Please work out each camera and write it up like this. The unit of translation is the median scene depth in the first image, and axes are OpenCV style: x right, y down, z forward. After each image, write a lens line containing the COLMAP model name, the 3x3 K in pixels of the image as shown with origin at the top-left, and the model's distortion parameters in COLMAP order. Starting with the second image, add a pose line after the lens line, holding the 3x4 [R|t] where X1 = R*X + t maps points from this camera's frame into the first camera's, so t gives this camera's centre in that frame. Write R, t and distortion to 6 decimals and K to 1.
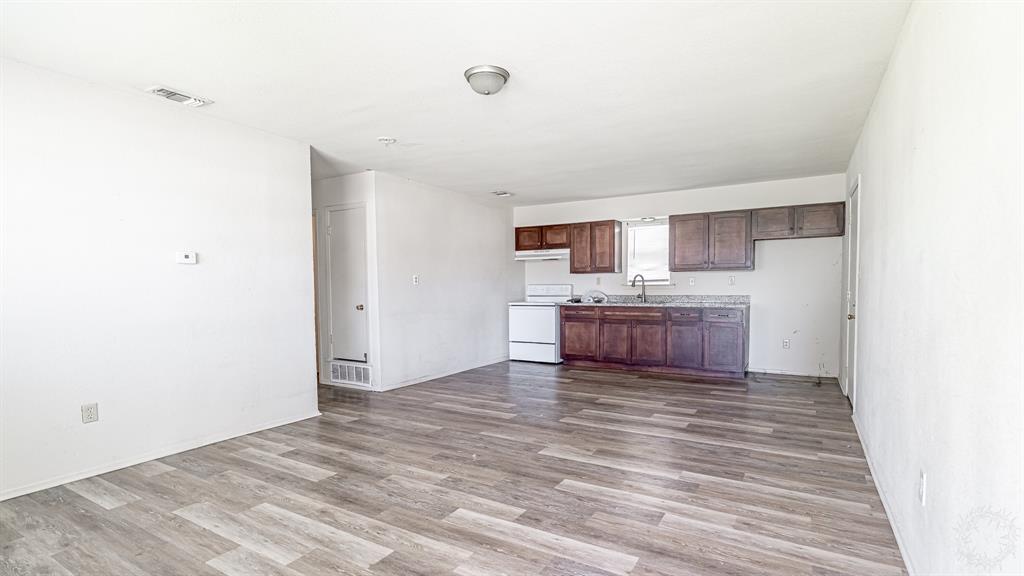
lens RADIAL K [[471.9, 0, 446.5], [0, 471.9, 309.3], [0, 0, 1]] dist [-0.001188, -0.000198]
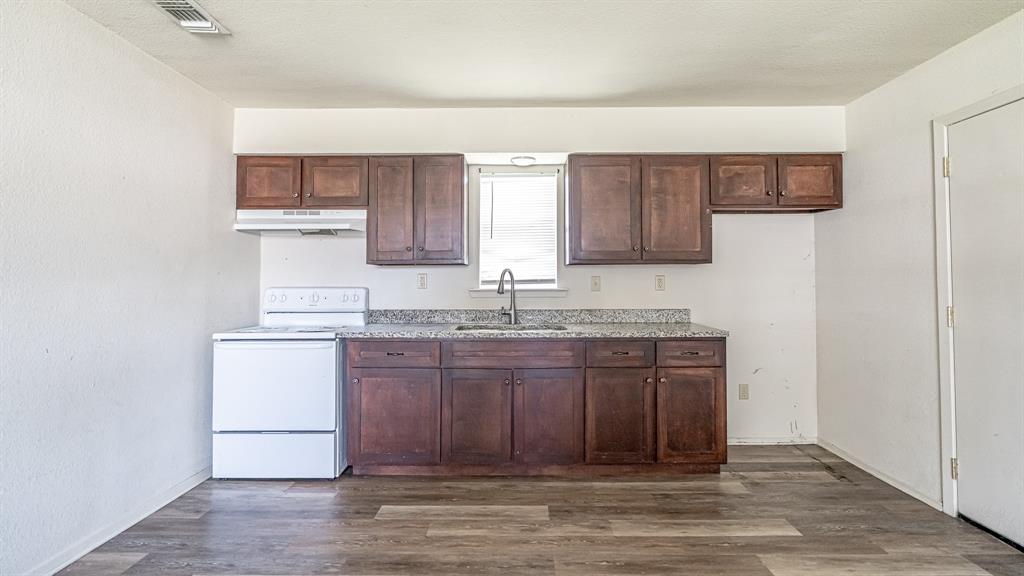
lens RADIAL K [[475.4, 0, 494.0], [0, 475.4, 272.9], [0, 0, 1]] dist [-0.002463, 0.000307]
pose [[0.819697, 0.022738, 0.572346, 0.104259], [0.021756, 0.997255, -0.070776, -0.033609], [-0.572384, 0.070467, 0.816952, 0.581748]]
